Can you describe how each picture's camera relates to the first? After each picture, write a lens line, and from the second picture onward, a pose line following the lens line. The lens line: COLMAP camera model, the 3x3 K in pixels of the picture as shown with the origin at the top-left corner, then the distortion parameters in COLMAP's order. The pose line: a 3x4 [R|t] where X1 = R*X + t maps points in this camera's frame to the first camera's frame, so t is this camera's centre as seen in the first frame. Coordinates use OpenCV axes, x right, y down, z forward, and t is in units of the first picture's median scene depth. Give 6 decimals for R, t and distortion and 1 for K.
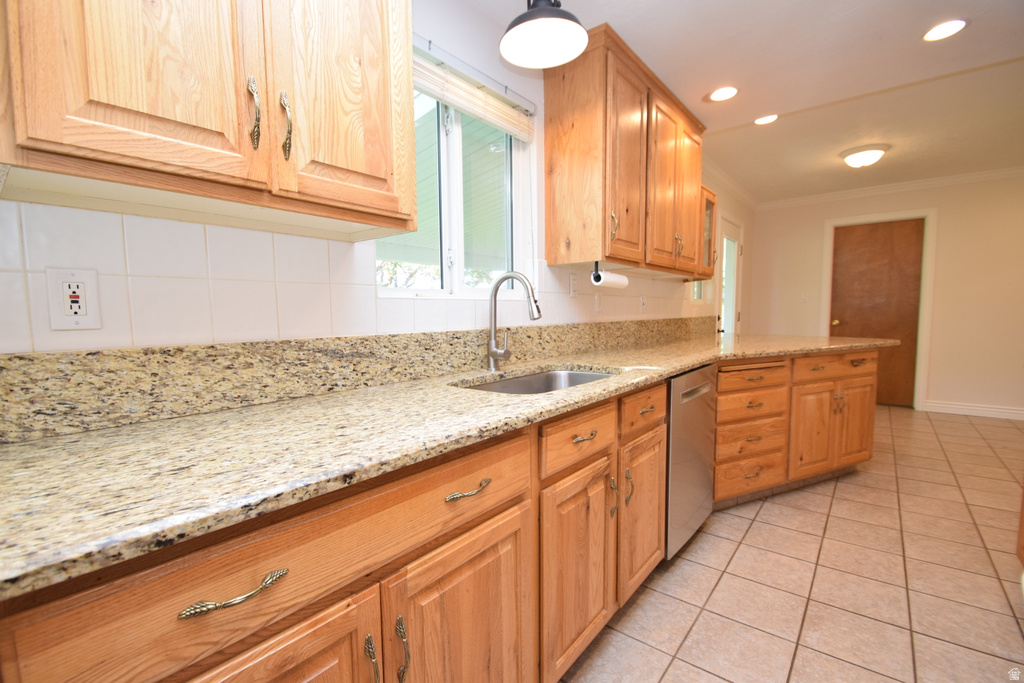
lens RADIAL K [[454.4, 0, 512.0], [0, 454.4, 341.5], [0, 0, 1]] dist [-0.000231, -0.000267]
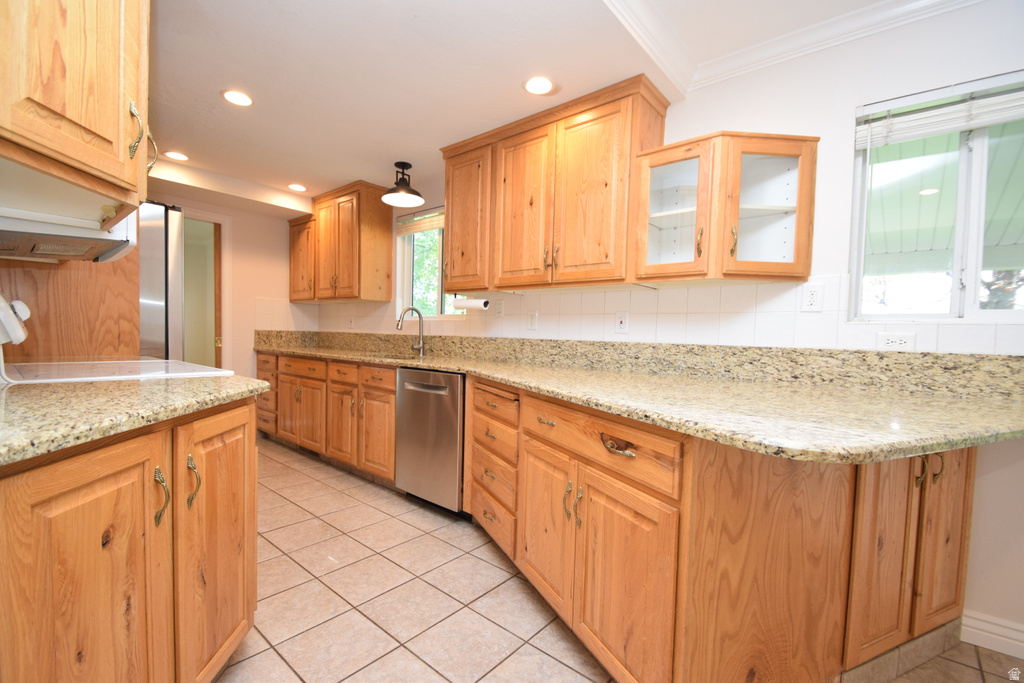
lens RADIAL K [[454.4, 0, 512.0], [0, 454.4, 341.5], [0, 0, 1]] dist [-0.000231, -0.000267]
pose [[-0.031878, 0.025690, -0.999162, 1.596479], [-0.093609, 0.995199, 0.028575, -0.077130], [0.995099, 0.094441, -0.029320, 1.193837]]
